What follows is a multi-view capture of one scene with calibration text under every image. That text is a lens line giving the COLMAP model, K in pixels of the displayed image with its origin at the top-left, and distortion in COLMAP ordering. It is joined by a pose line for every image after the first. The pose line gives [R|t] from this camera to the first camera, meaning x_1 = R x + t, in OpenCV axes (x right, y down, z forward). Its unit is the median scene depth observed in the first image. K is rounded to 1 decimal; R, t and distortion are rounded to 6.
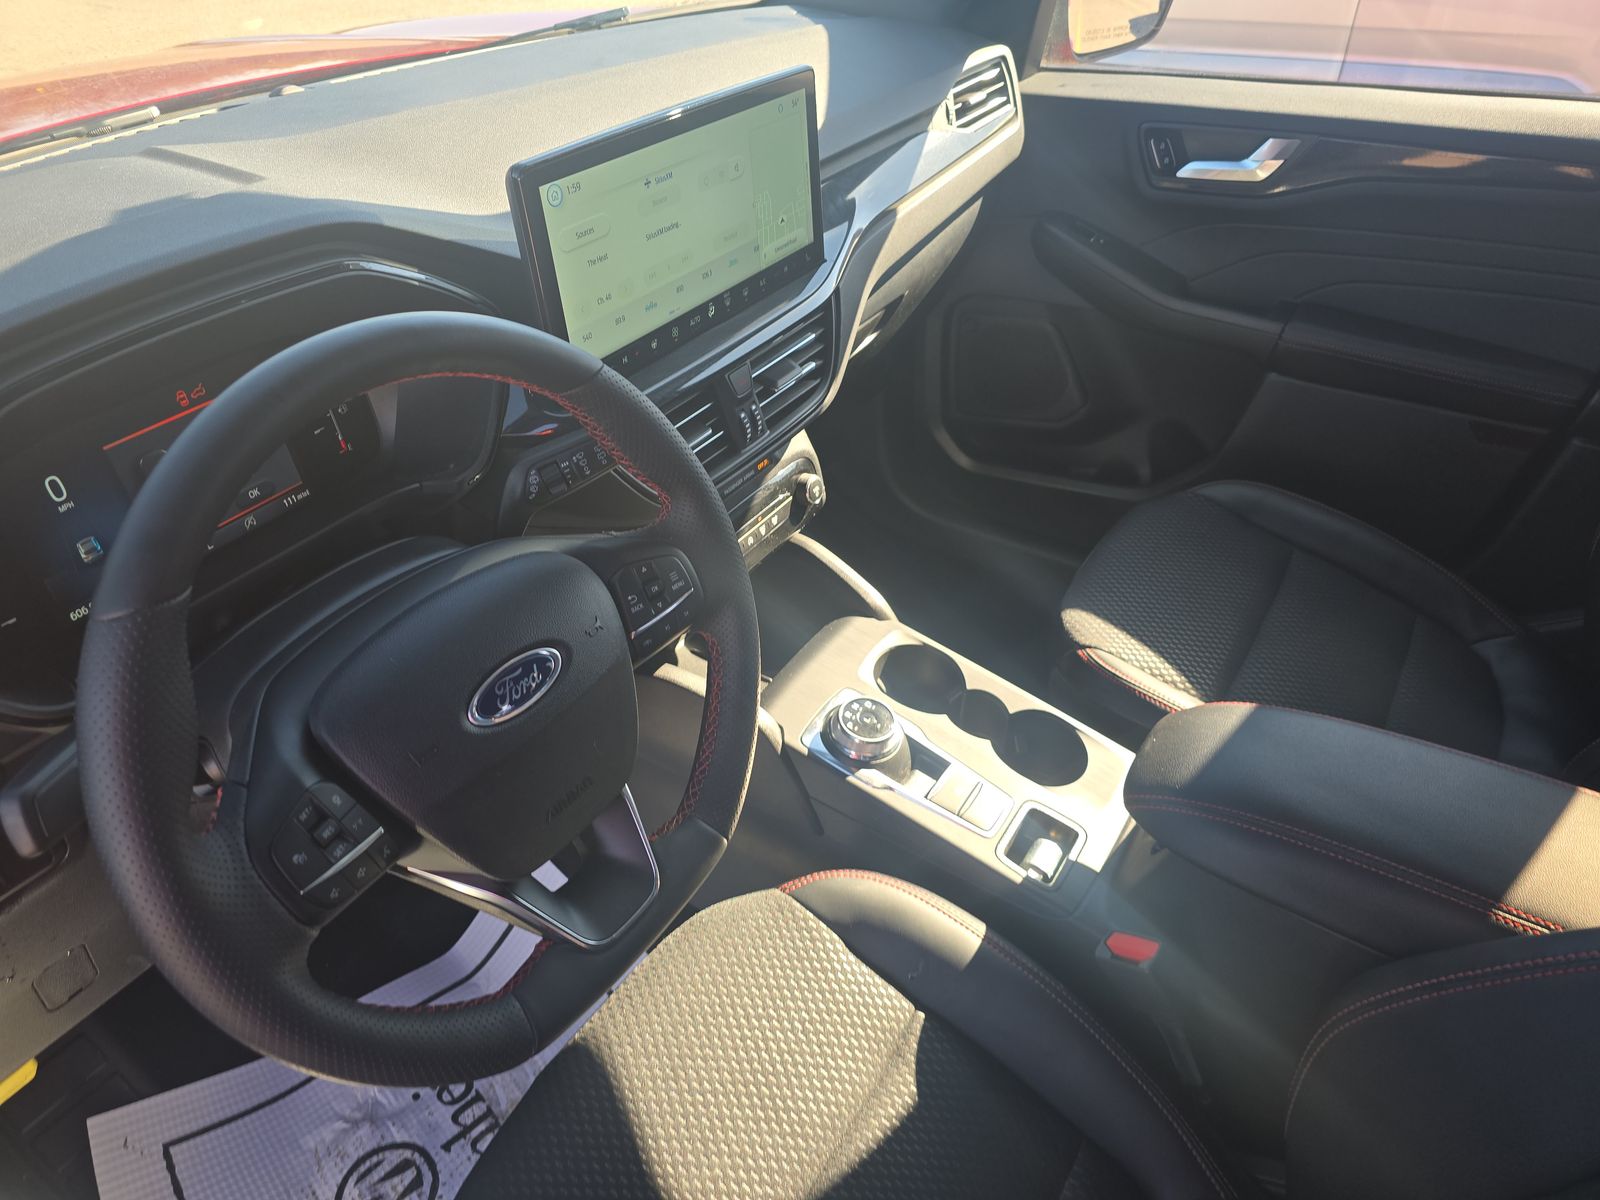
lens RADIAL K [[1076.5, 0, 800.0], [0, 1076.5, 600.0], [0, 0, 1]] dist [0.067770, -0.083179]
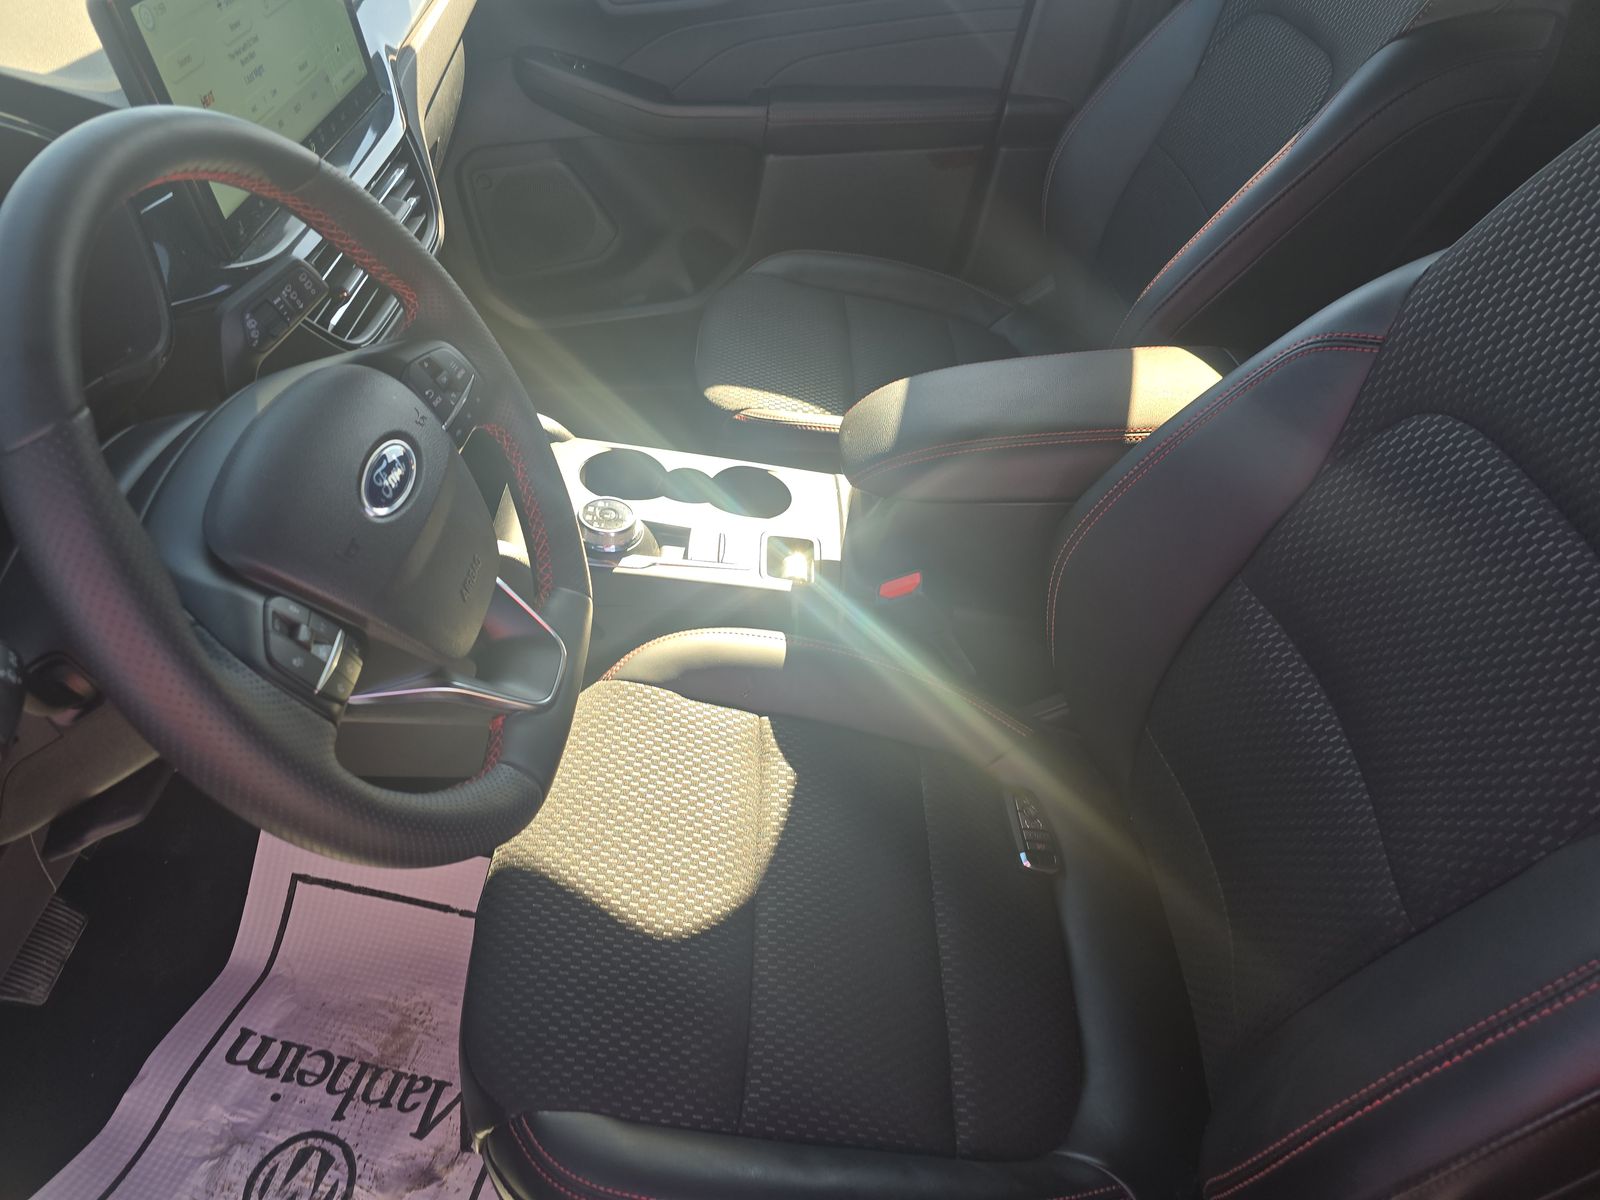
lens RADIAL K [[1076.5, 0, 800.0], [0, 1076.5, 600.0], [0, 0, 1]] dist [0.067770, -0.083179]
pose [[0.839730, -0.370379, 0.397081, -0.231454], [0.342983, 0.928709, 0.140932, 0.104859], [-0.420971, 0.017848, 0.906898, -0.039609]]
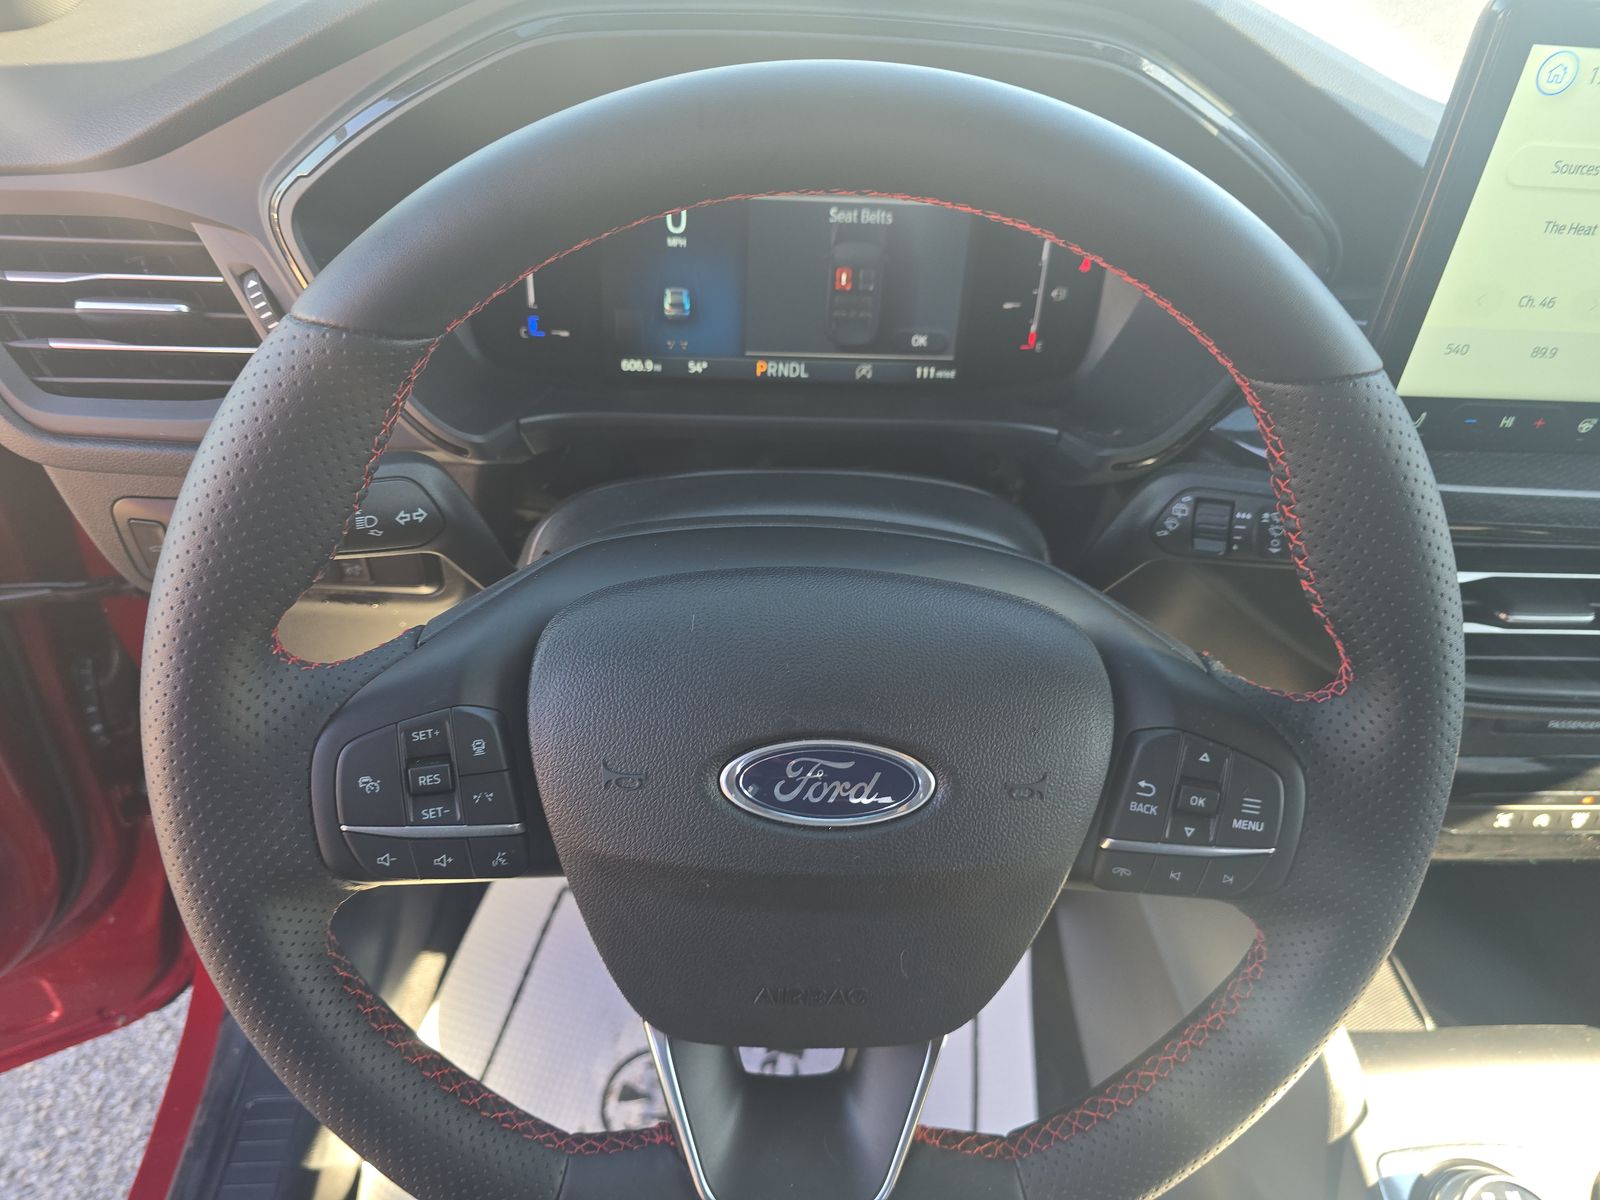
lens RADIAL K [[1096.8, 0, 808.0], [0, 1096.8, 595.8], [0, 0, 1]] dist [0.027062, -0.043067]
pose [[0.579880, 0.552020, -0.599177, 0.010501], [-0.542912, 0.810189, 0.220997, -0.071394], [0.607442, 0.197149, 0.769511, 0.327042]]
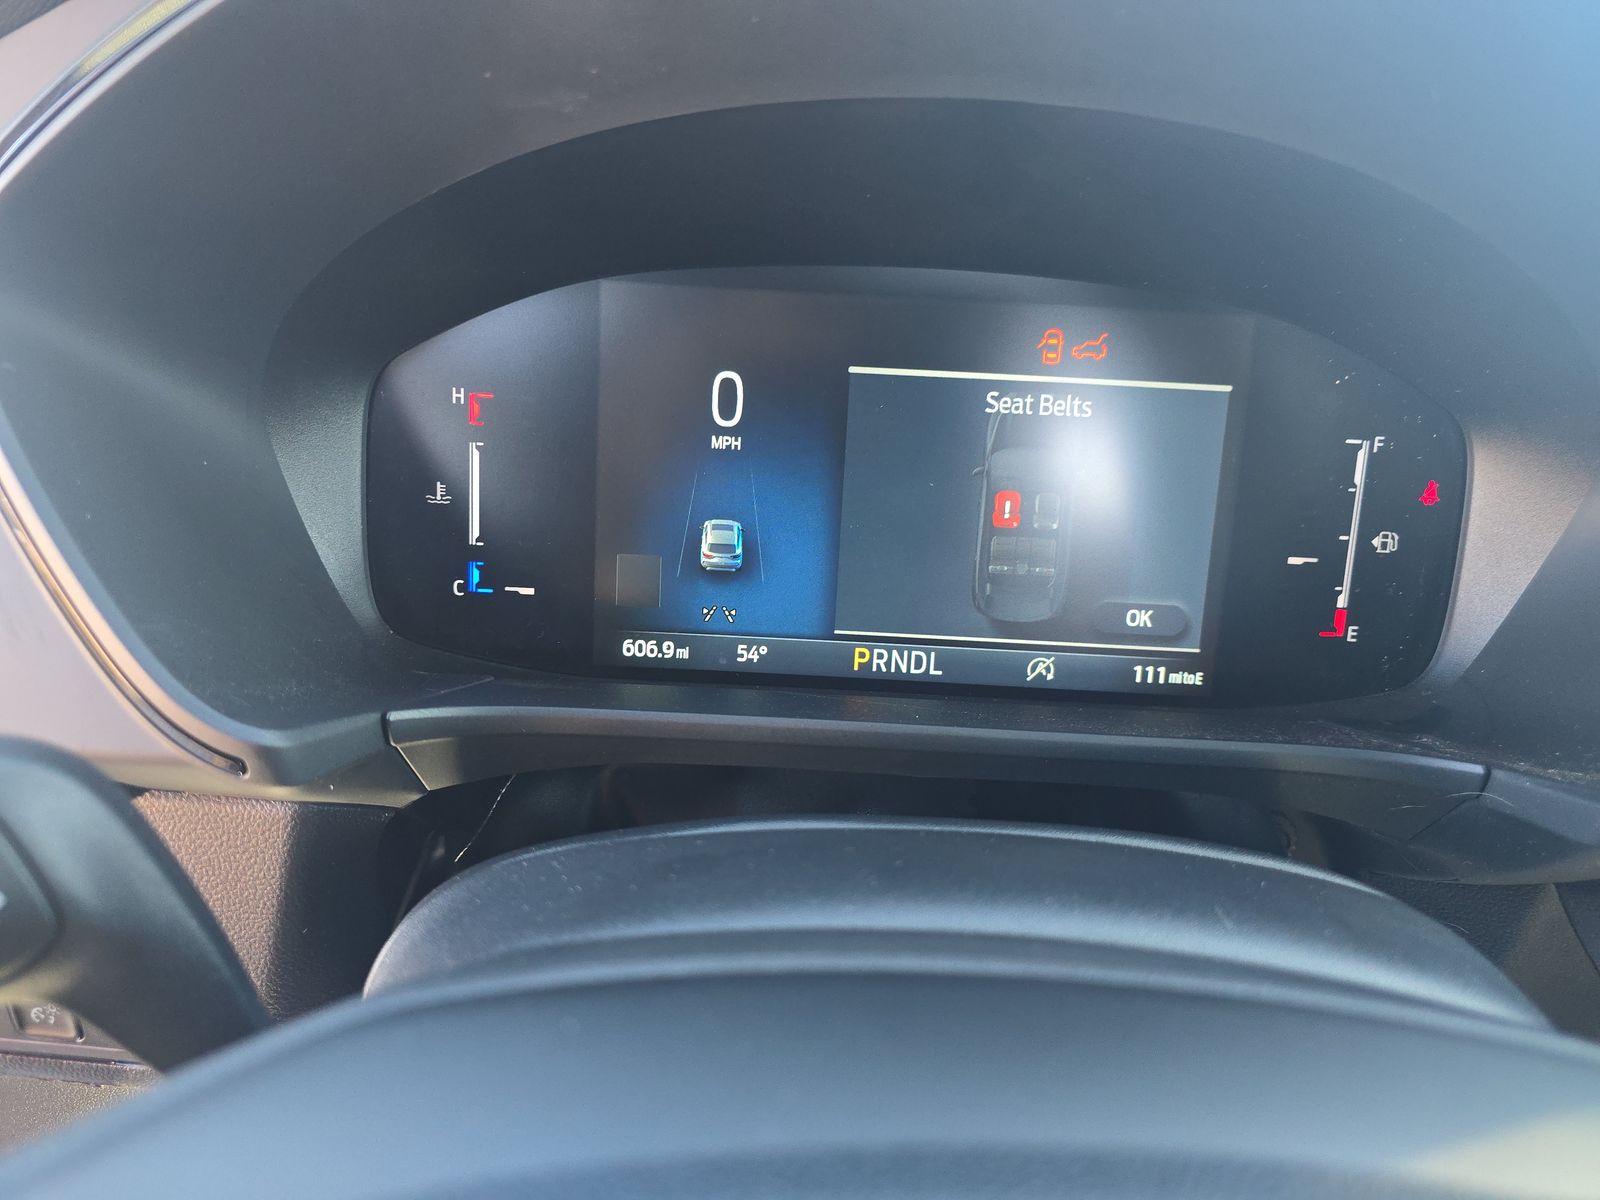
lens RADIAL K [[1073.9, 0, 800.0], [0, 1073.9, 600.0], [0, 0, 1]] dist [0.065784, -0.122765]
pose [[0.521434, 0.312161, -0.794143, -0.173413], [-0.559579, 0.827709, -0.042065, -0.017616], [0.644188, 0.466320, 0.606274, 0.516433]]
